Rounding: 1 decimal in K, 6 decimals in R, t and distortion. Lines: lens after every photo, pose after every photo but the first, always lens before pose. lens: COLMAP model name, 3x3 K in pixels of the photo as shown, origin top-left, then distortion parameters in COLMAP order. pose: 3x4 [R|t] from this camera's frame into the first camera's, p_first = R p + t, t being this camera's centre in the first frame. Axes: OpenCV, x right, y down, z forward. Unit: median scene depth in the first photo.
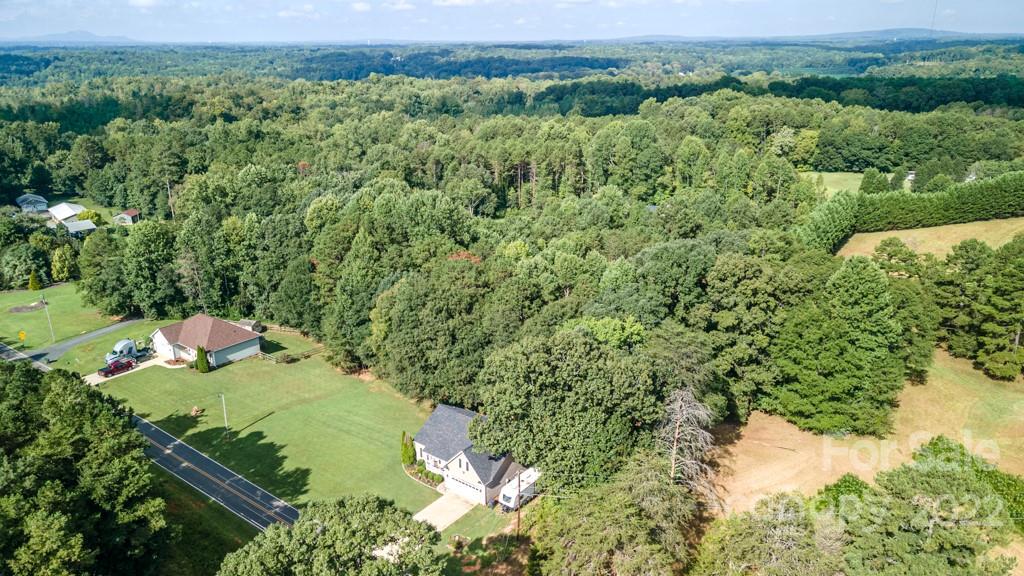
lens RADIAL K [[737.1, 0, 512.0], [0, 737.1, 288.0], [0, 0, 1]] dist [-0.075118, 0.144248]
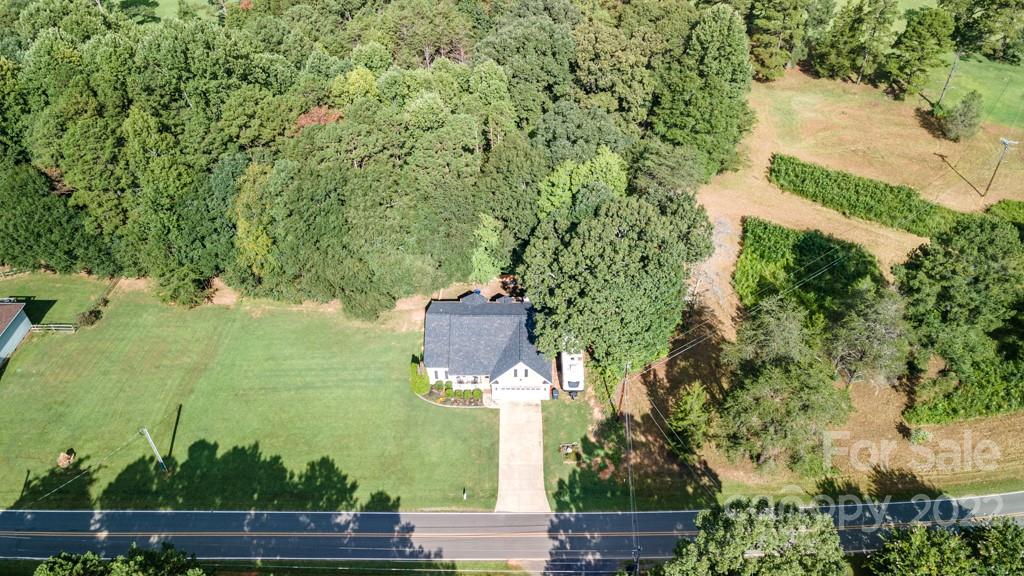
lens RADIAL K [[737.1, 0, 512.0], [0, 737.1, 288.0], [0, 0, 1]] dist [-0.075118, 0.144248]
pose [[0.795600, -0.393854, 0.460326, -0.427618], [0.184220, 0.881136, 0.435503, -0.228302], [-0.577135, -0.261684, 0.773587, 0.338489]]
